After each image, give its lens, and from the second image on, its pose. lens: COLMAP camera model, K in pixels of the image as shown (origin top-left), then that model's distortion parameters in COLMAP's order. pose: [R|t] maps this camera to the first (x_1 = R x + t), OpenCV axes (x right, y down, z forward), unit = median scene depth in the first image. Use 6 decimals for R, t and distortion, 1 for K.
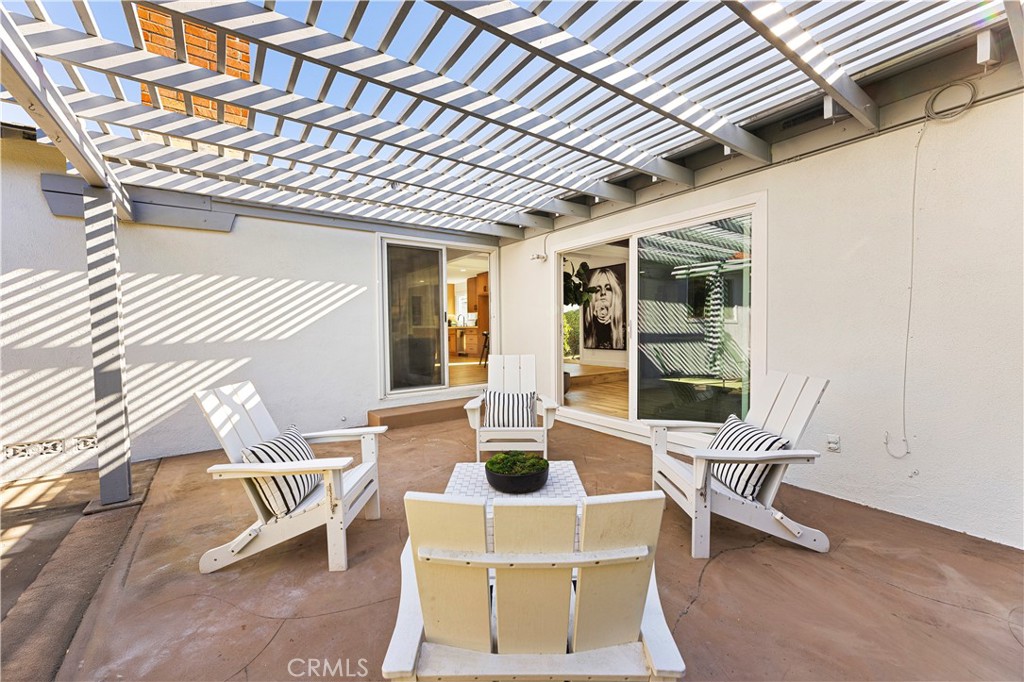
lens RADIAL K [[412.8, 0, 511.3], [0, 412.8, 335.1], [0, 0, 1]] dist [0.000566, 0.000003]
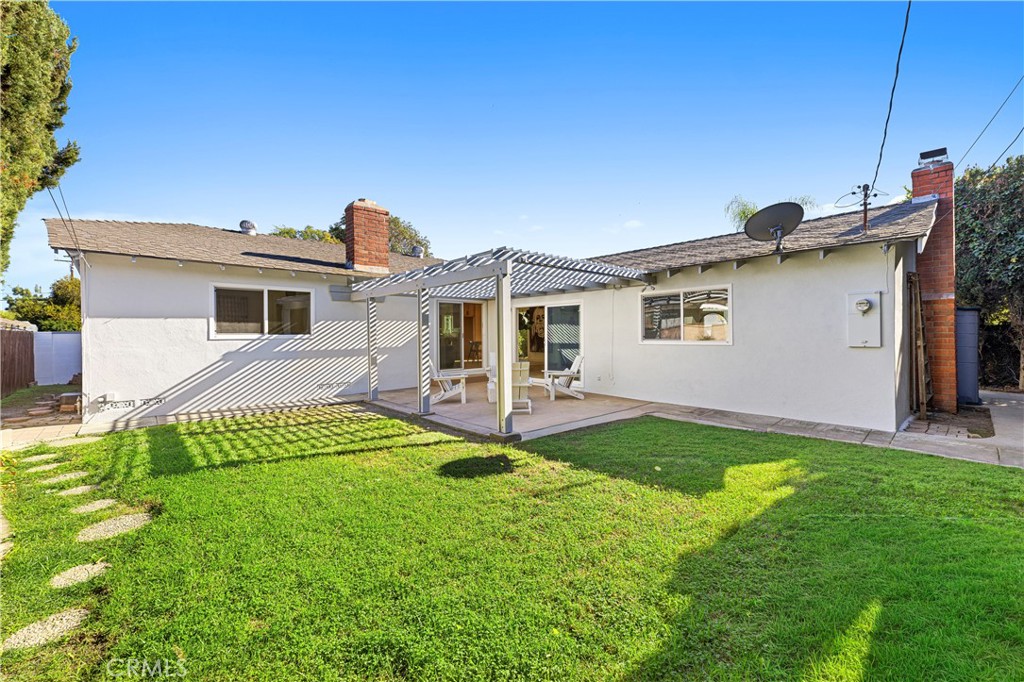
lens RADIAL K [[412.8, 0, 511.3], [0, 412.8, 335.1], [0, 0, 1]] dist [0.000566, 0.000003]
pose [[0.993917, 0.004263, 0.110054, -0.261102], [-0.002530, 0.999871, -0.015882, -0.024745], [-0.110107, 0.015507, 0.993799, -1.999357]]
